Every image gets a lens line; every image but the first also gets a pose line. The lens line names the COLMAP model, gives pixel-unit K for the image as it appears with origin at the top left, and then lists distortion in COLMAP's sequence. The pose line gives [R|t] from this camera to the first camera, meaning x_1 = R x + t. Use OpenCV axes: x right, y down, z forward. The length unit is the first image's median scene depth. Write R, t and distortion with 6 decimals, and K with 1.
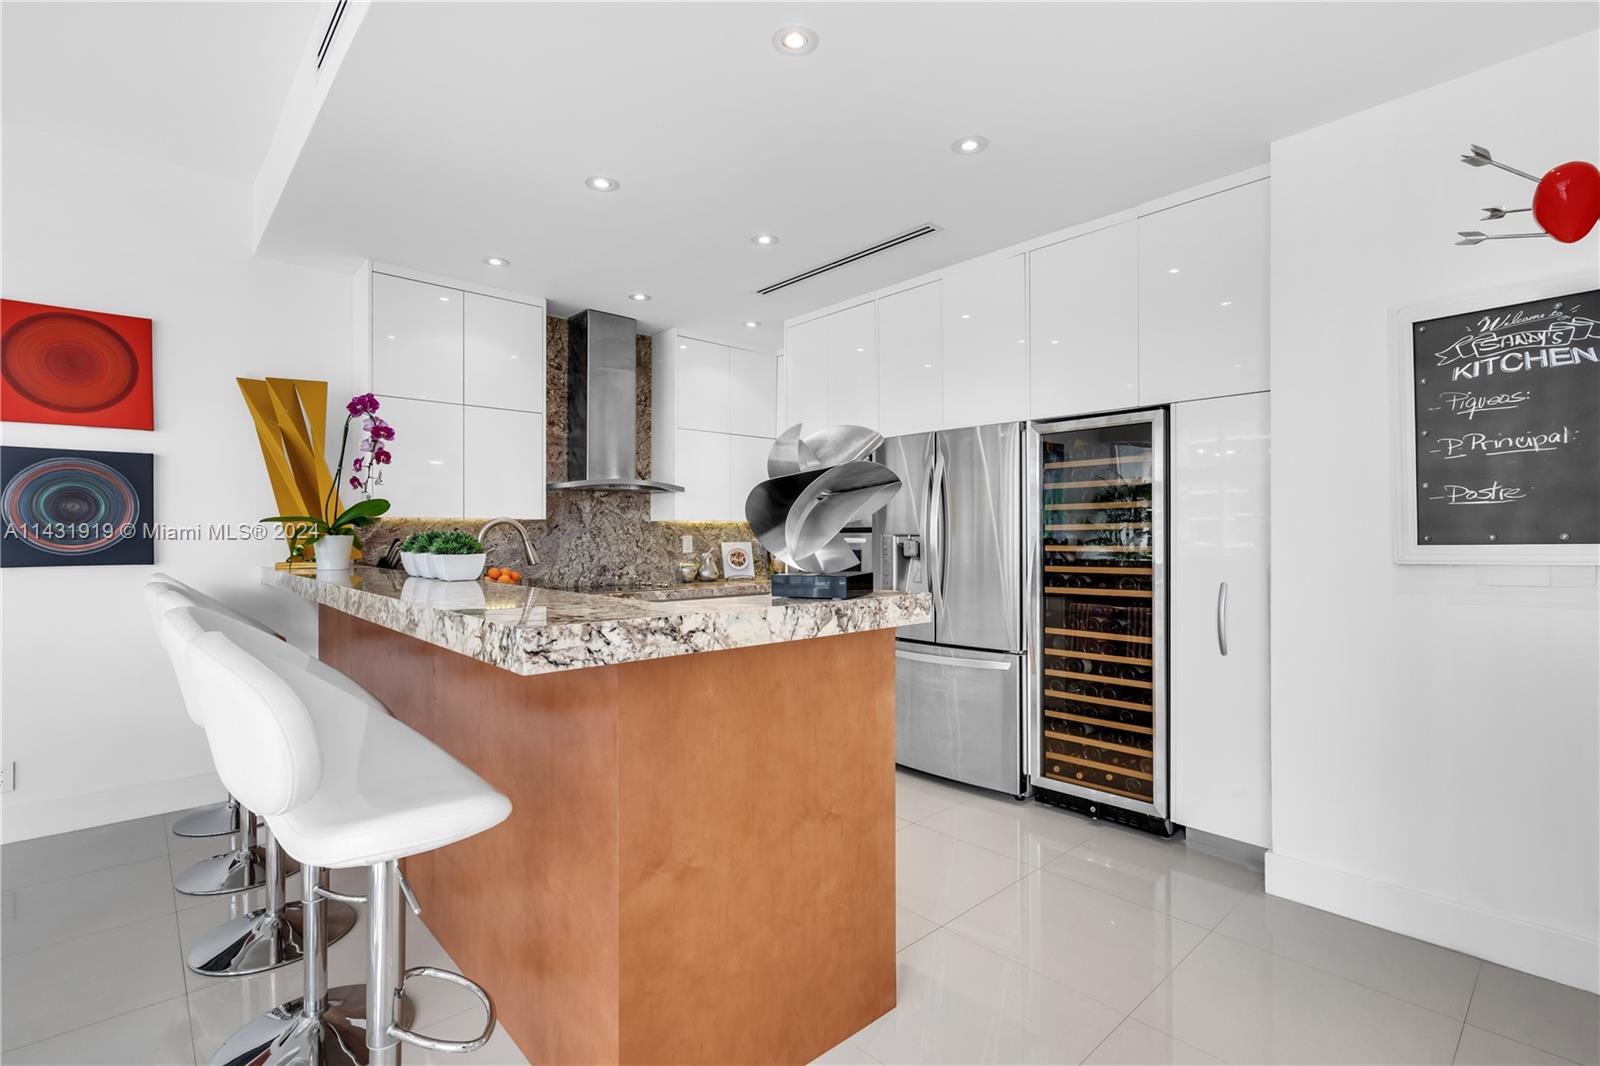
lens RADIAL K [[741.6, 0, 802.0], [0, 741.6, 535.6], [0, 0, 1]] dist [-0.001914, -0.000026]
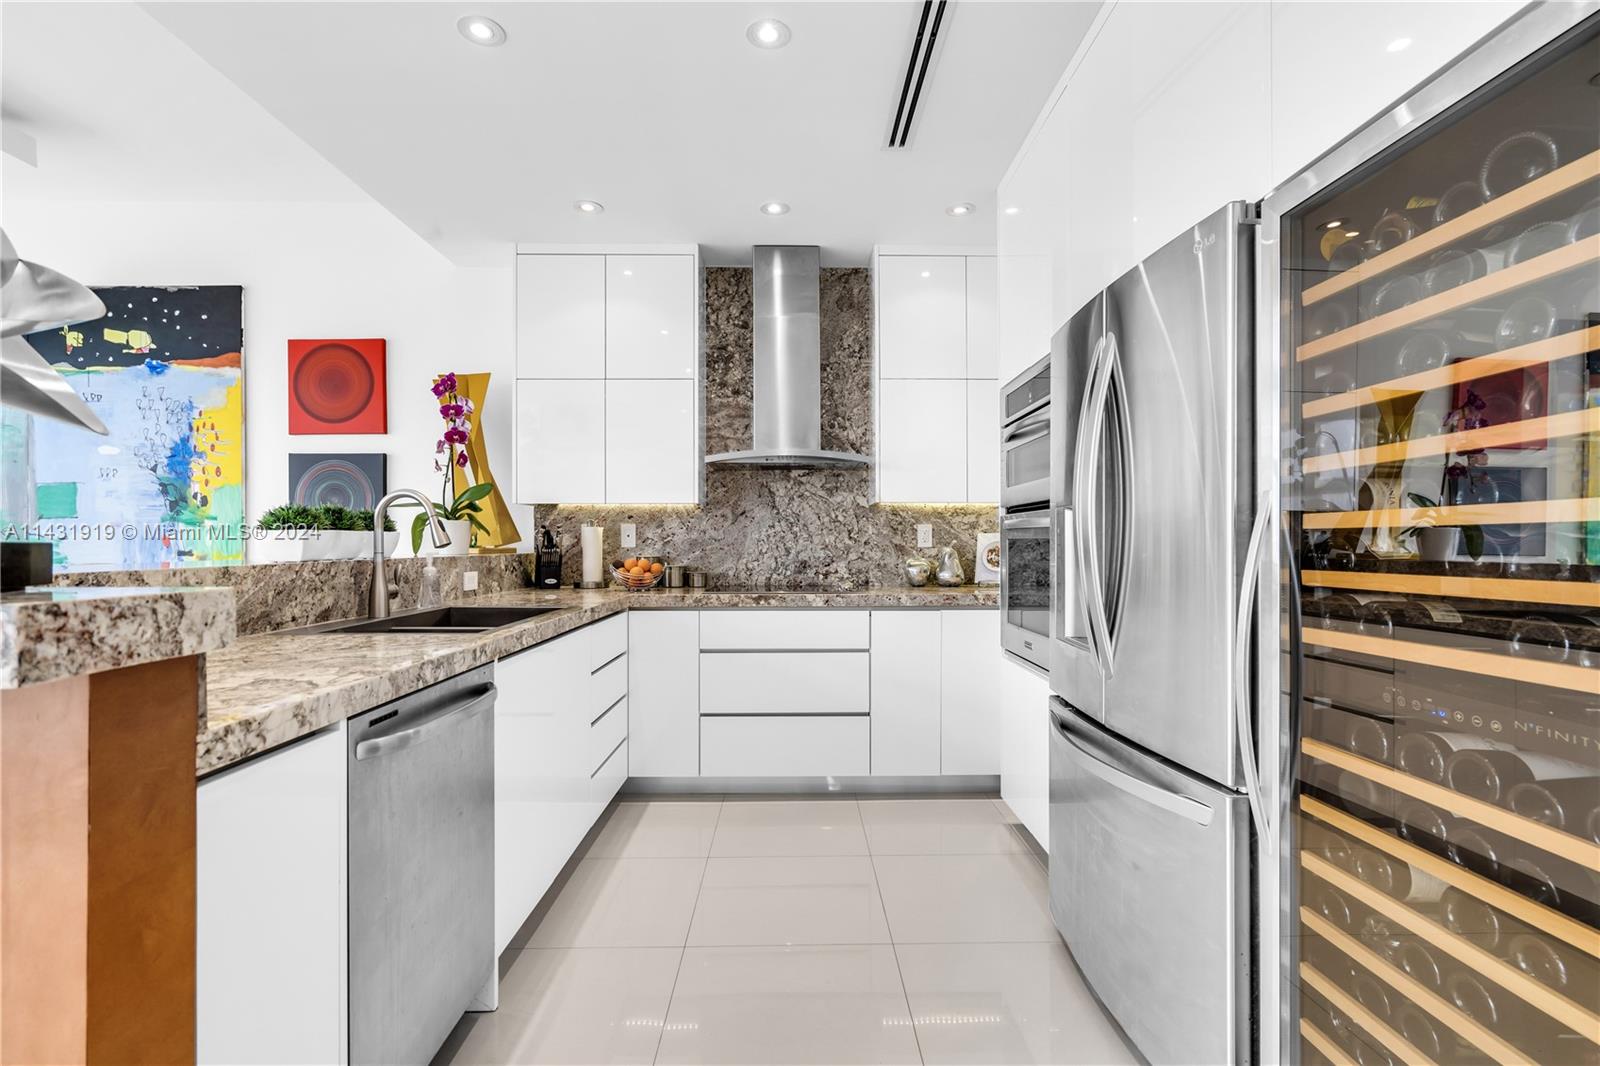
lens RADIAL K [[741.6, 0, 801.2], [0, 741.6, 537.8], [0, 0, 1]] dist [-0.001914, -0.000026]
pose [[0.751740, -0.001742, -0.659458, 0.263432], [-0.000307, 0.999995, -0.002991, 0.017429], [0.659460, 0.002451, 0.751736, 0.381889]]
